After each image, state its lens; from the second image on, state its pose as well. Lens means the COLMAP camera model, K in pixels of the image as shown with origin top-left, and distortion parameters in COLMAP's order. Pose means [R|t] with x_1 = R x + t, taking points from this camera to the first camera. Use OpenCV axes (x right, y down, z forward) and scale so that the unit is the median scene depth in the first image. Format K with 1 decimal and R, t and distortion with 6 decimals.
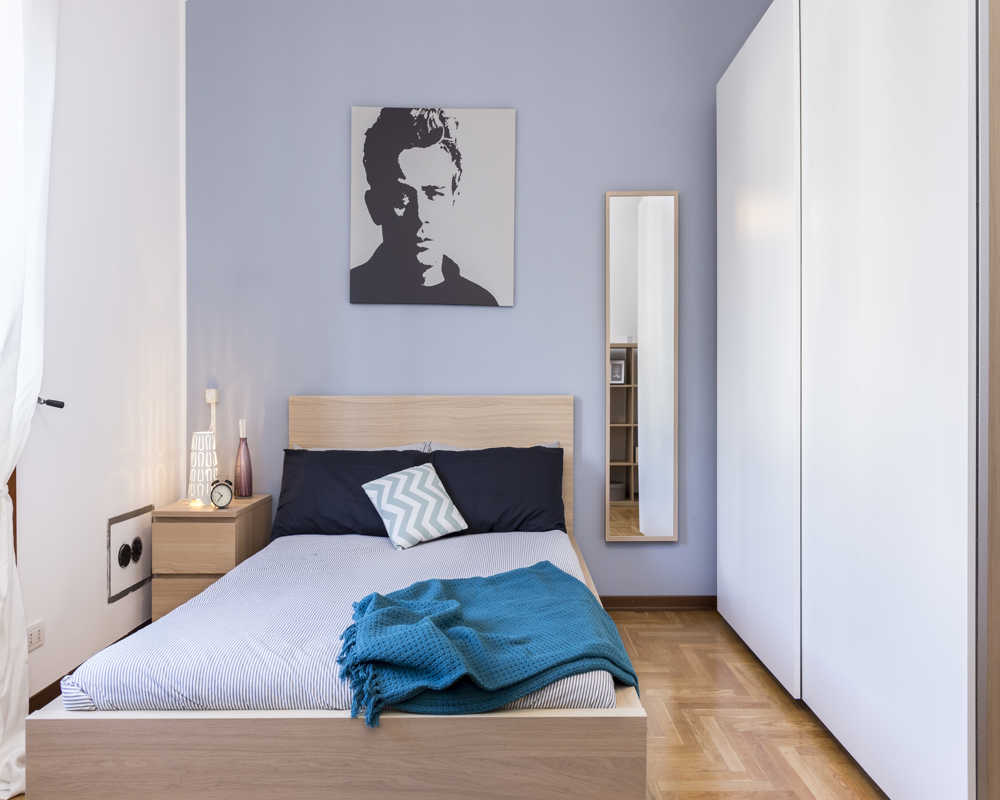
lens RADIAL K [[695.0, 0, 500.0], [0, 695.0, 400.0], [0, 0, 1]] dist [-0.002669, -0.002037]
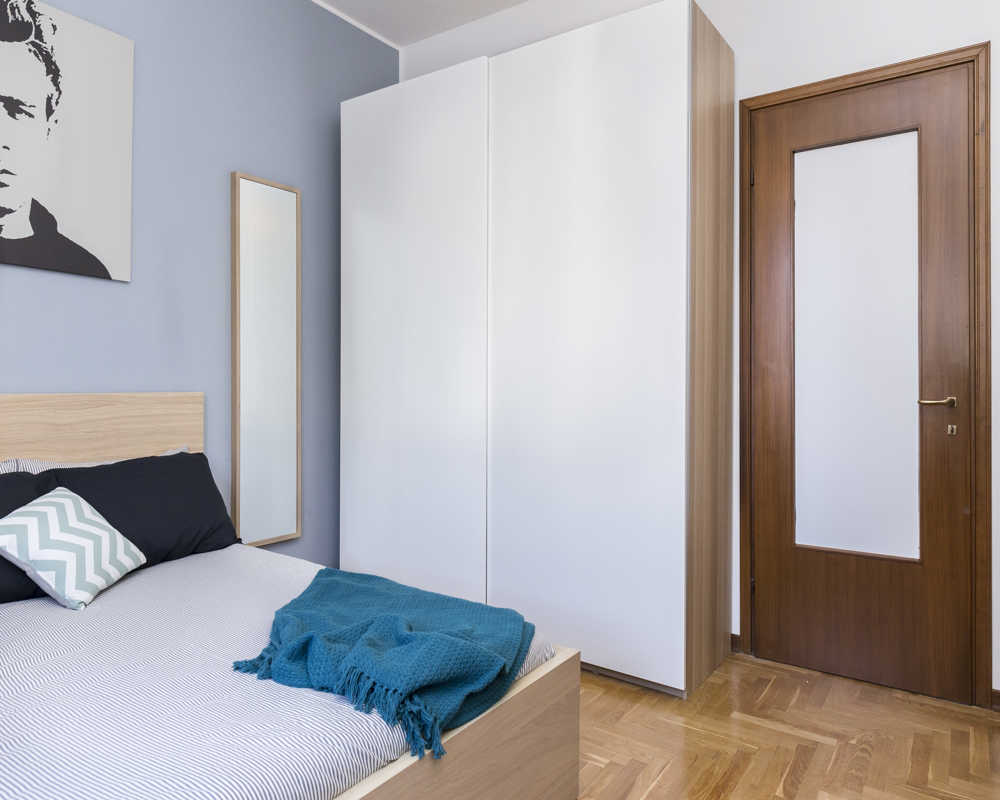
lens RADIAL K [[691.8, 0, 500.5], [0, 691.8, 383.9], [0, 0, 1]] dist [0.000074, -0.002030]
pose [[0.545986, 0.004884, 0.837780, -0.418730], [0.012052, 0.999834, -0.013683, -0.000690], [-0.837708, 0.017568, 0.545836, 0.203408]]
